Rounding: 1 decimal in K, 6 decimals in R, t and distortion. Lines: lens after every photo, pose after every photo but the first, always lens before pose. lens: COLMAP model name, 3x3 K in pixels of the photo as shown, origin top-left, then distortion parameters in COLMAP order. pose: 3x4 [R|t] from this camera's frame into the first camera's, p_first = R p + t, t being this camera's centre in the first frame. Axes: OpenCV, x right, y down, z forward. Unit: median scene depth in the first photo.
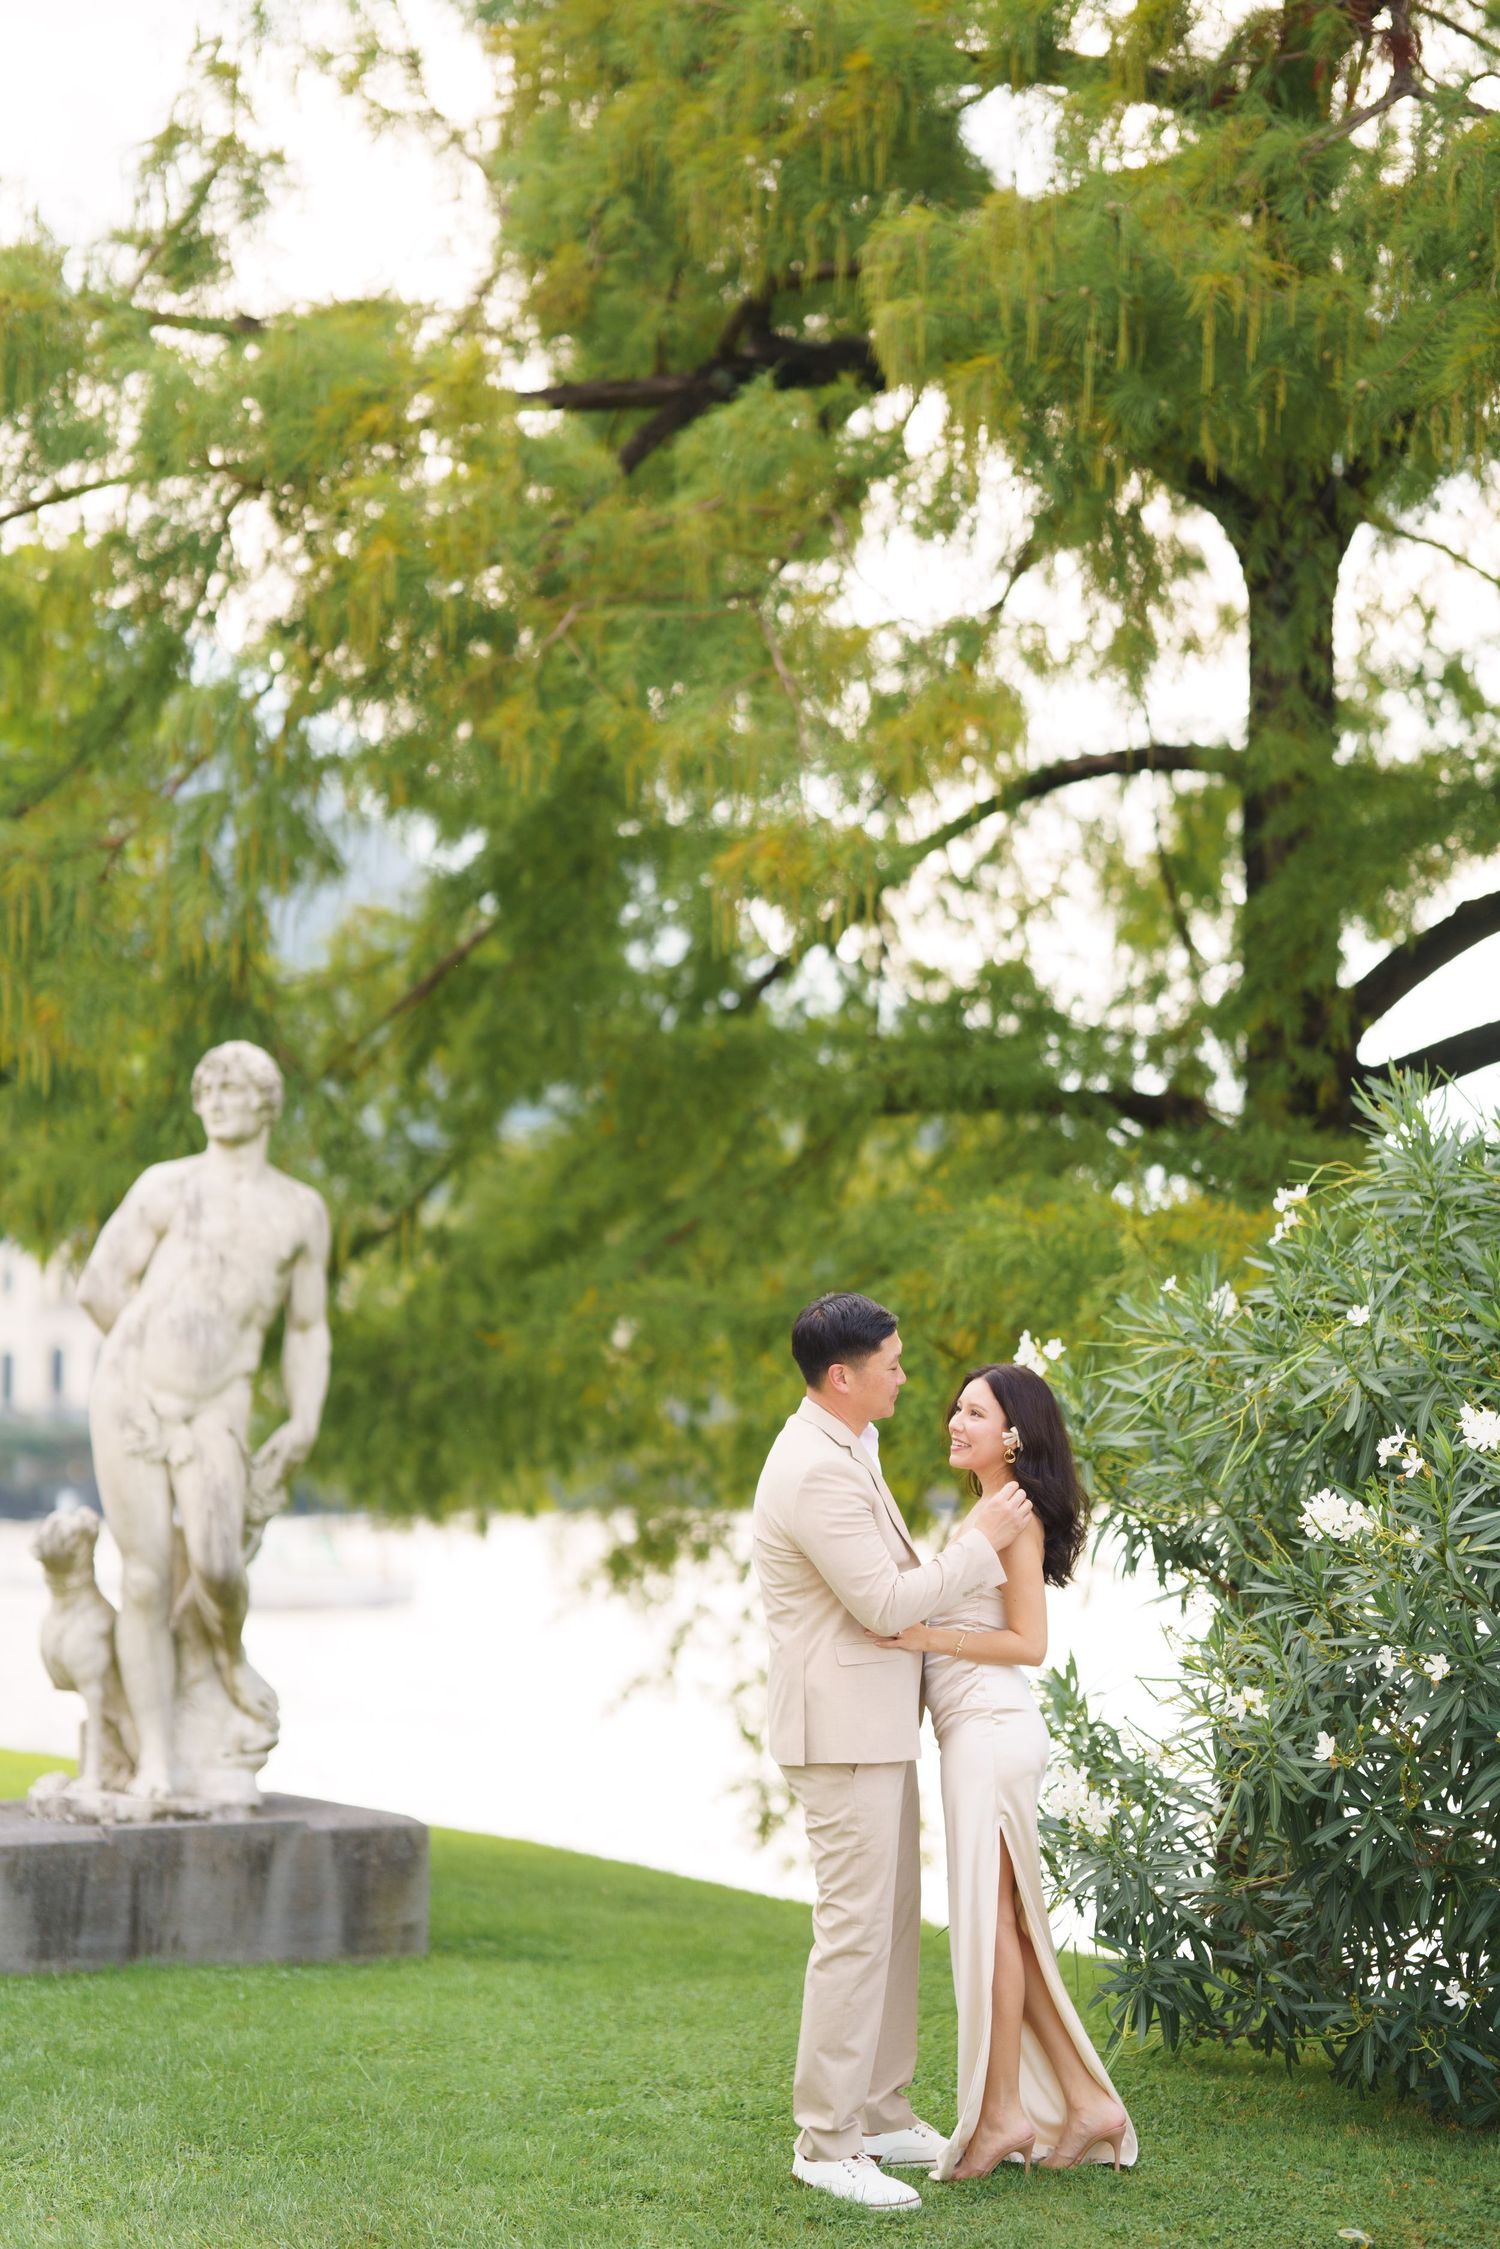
lens RADIAL K [[5318.7, 0, 747.5], [0, 5318.7, 1120.9], [0, 0, 1]] dist [0.694867, 0.289728]
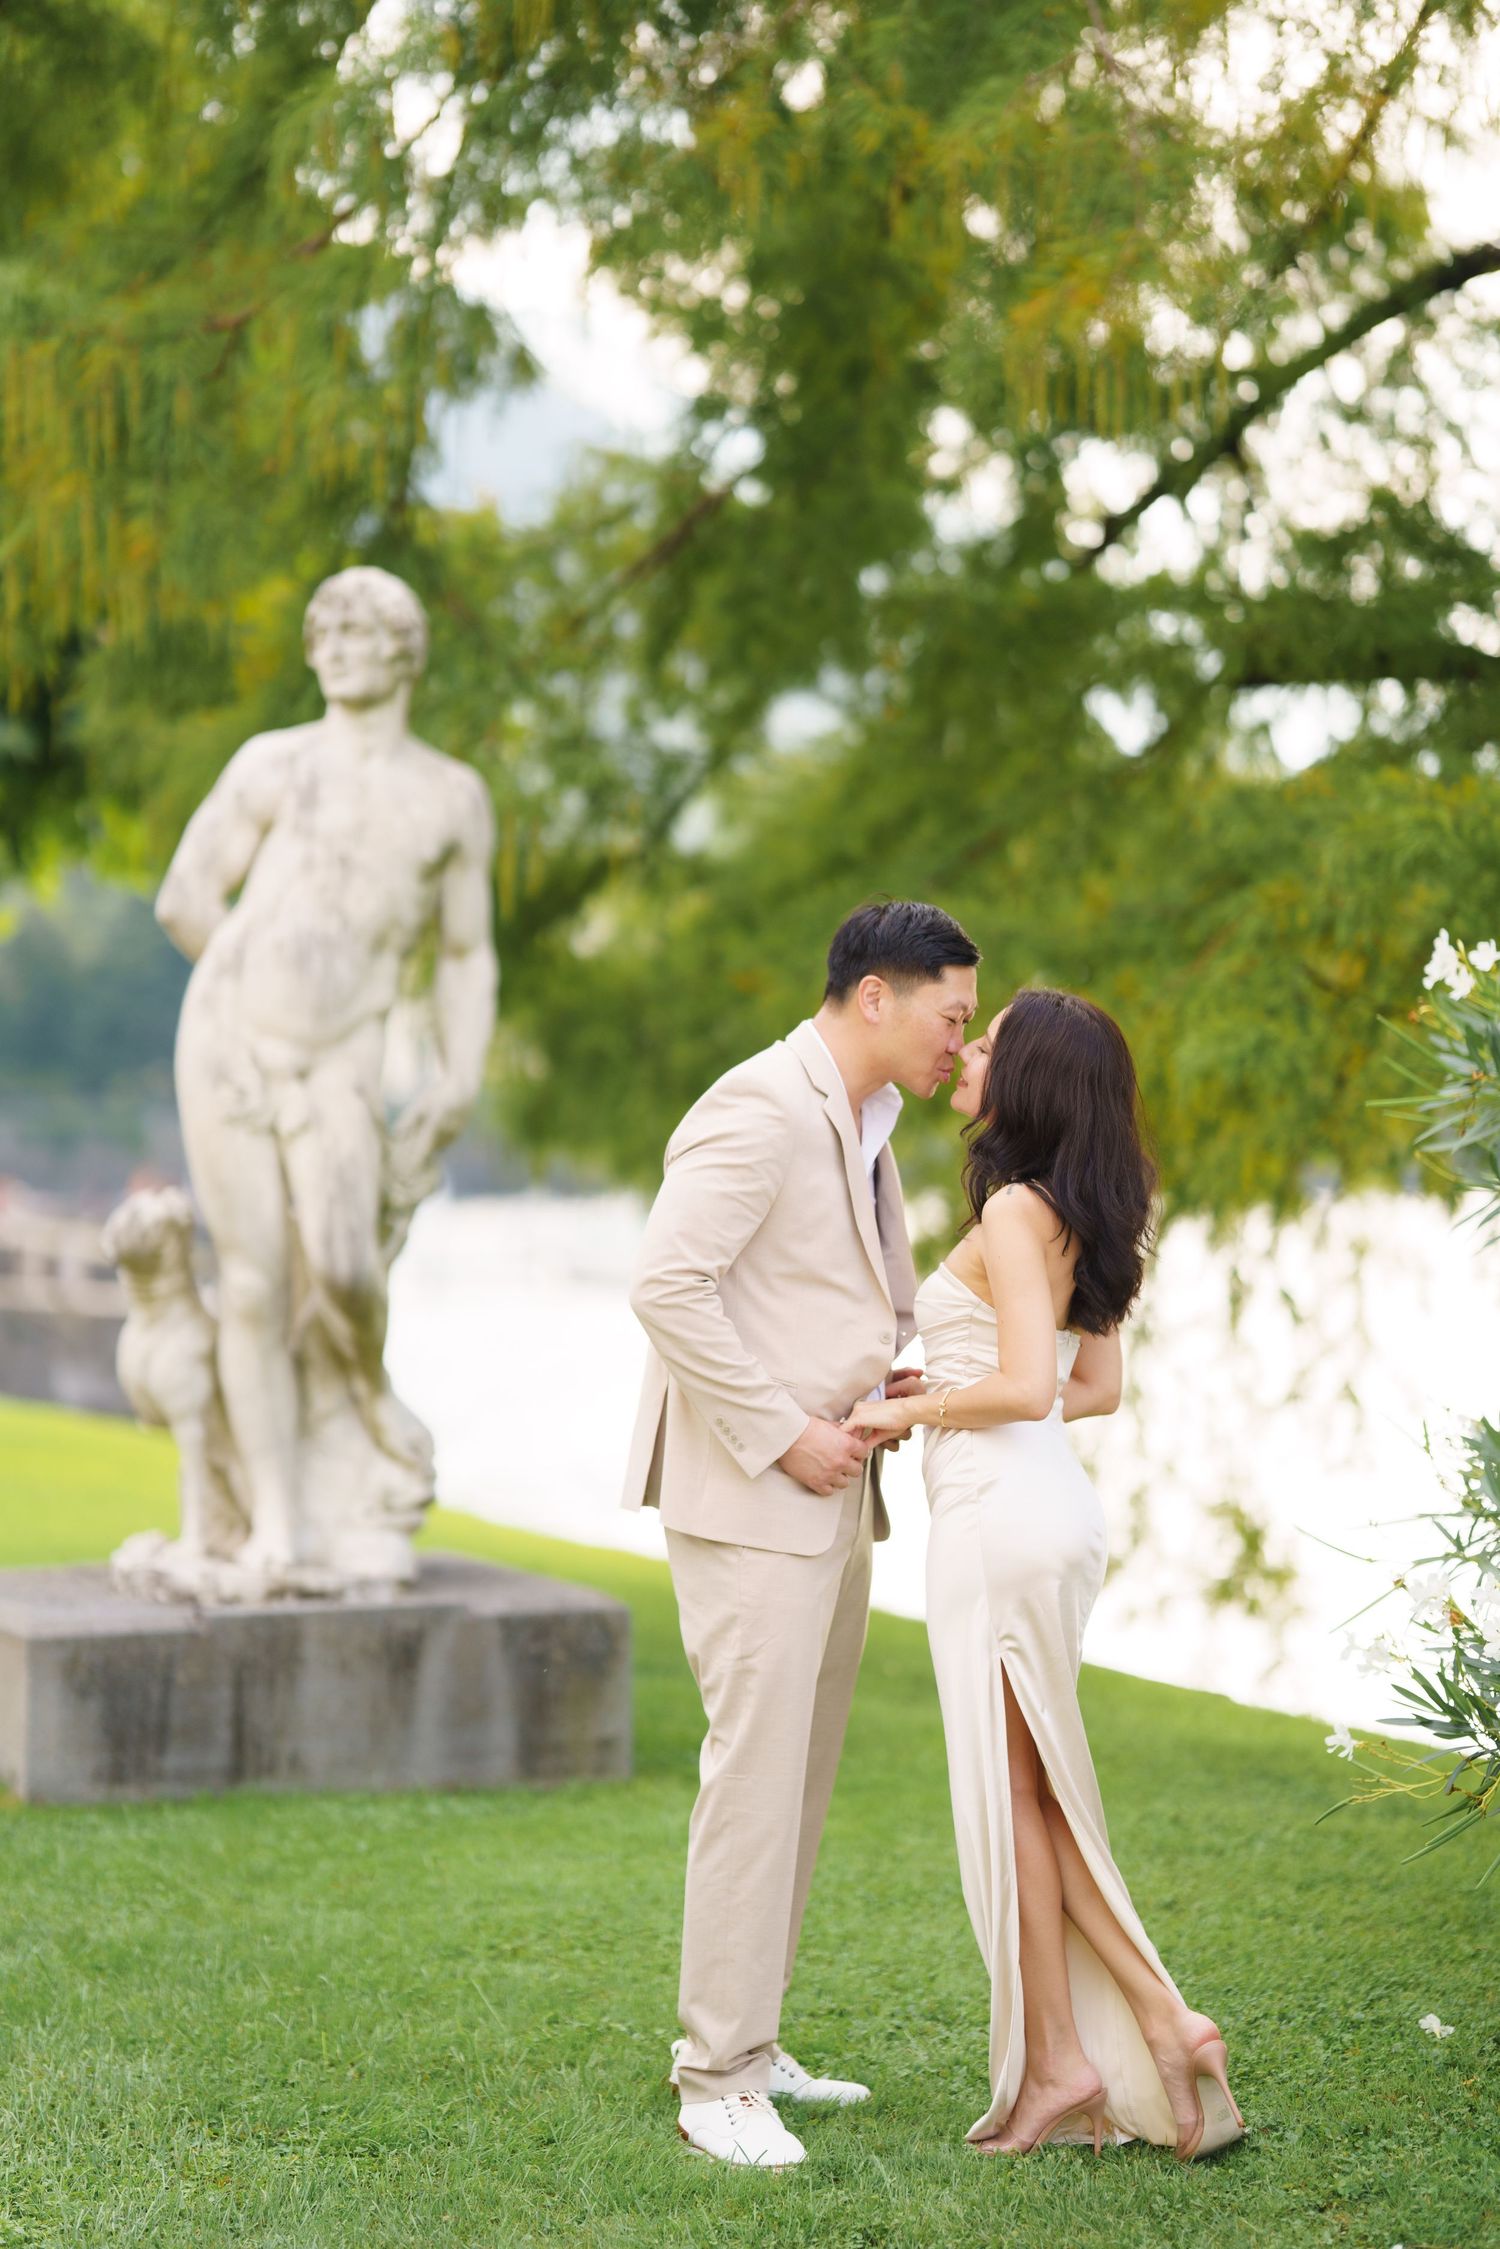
lens RADIAL K [[5280.0, 0, 750.7], [0, 5280.0, 1126.1], [0, 0, 1]] dist [0.647956, 1.277811]
pose [[0.997513, -0.006363, -0.070197, 0.009875], [0.010569, 0.998160, 0.059701, 0.018907], [0.069688, -0.060294, 0.995745, 0.261853]]
